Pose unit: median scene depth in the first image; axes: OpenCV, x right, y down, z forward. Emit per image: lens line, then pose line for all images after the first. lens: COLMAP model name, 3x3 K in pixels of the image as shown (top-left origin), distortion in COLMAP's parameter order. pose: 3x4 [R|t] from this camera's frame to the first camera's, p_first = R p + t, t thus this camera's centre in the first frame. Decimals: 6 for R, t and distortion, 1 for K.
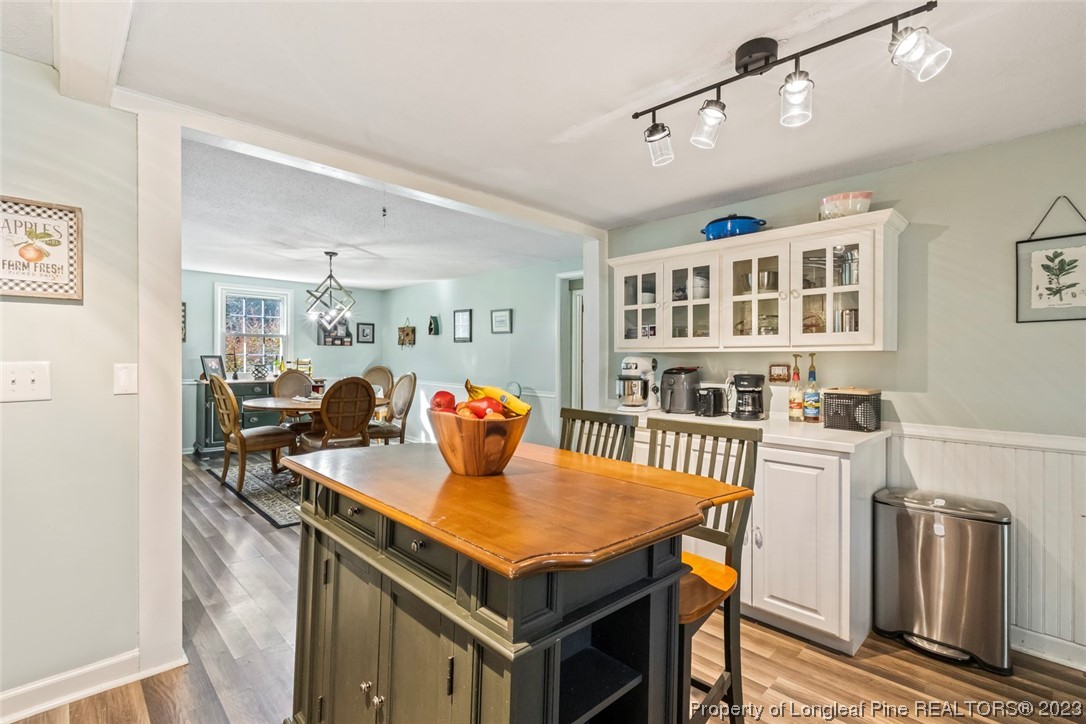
lens RADIAL K [[495.5, 0, 541.1], [0, 495.5, 361.0], [0, 0, 1]] dist [0.002447, 0.002412]
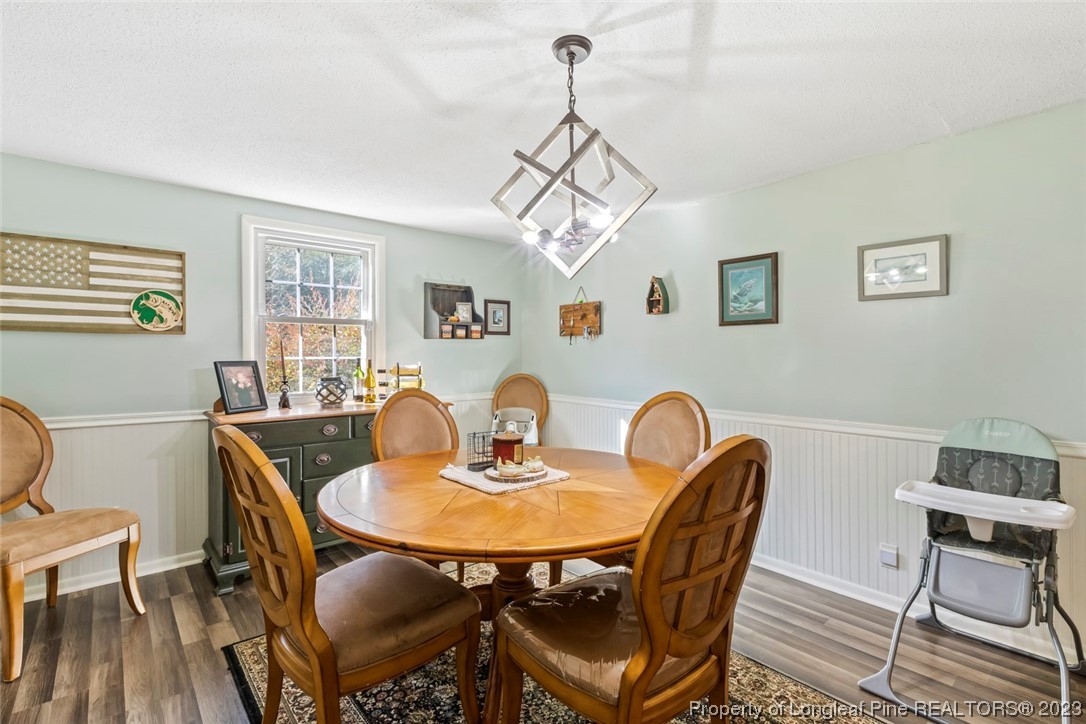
lens RADIAL K [[495.5, 0, 539.9], [0, 495.5, 355.8], [0, 0, 1]] dist [0.002447, 0.002412]
pose [[0.998270, -0.015145, -0.056808, -0.551106], [0.014779, 0.999867, -0.006850, -0.013706], [0.056905, 0.005998, 0.998362, 0.860928]]
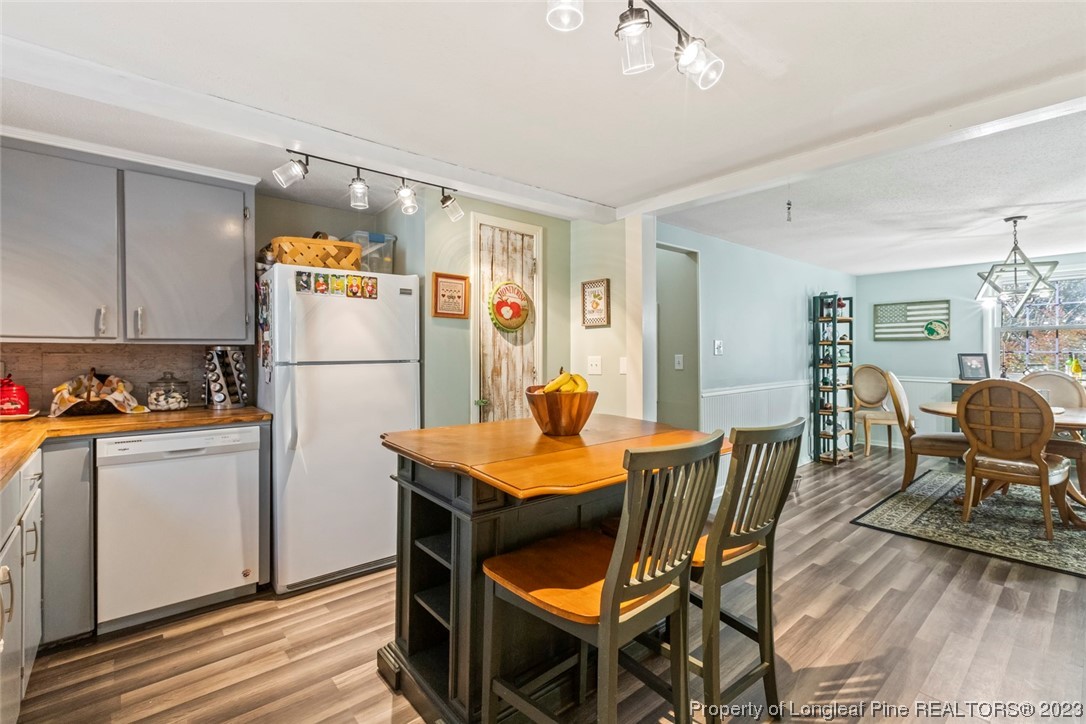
lens RADIAL K [[495.5, 0, 539.6], [0, 495.5, 357.6], [0, 0, 1]] dist [0.002447, 0.002412]
pose [[-0.054659, -0.001199, -0.998504, 0.492415], [-0.007062, 0.999975, -0.000814, 0.004711], [0.998480, 0.007007, -0.054666, 0.396682]]
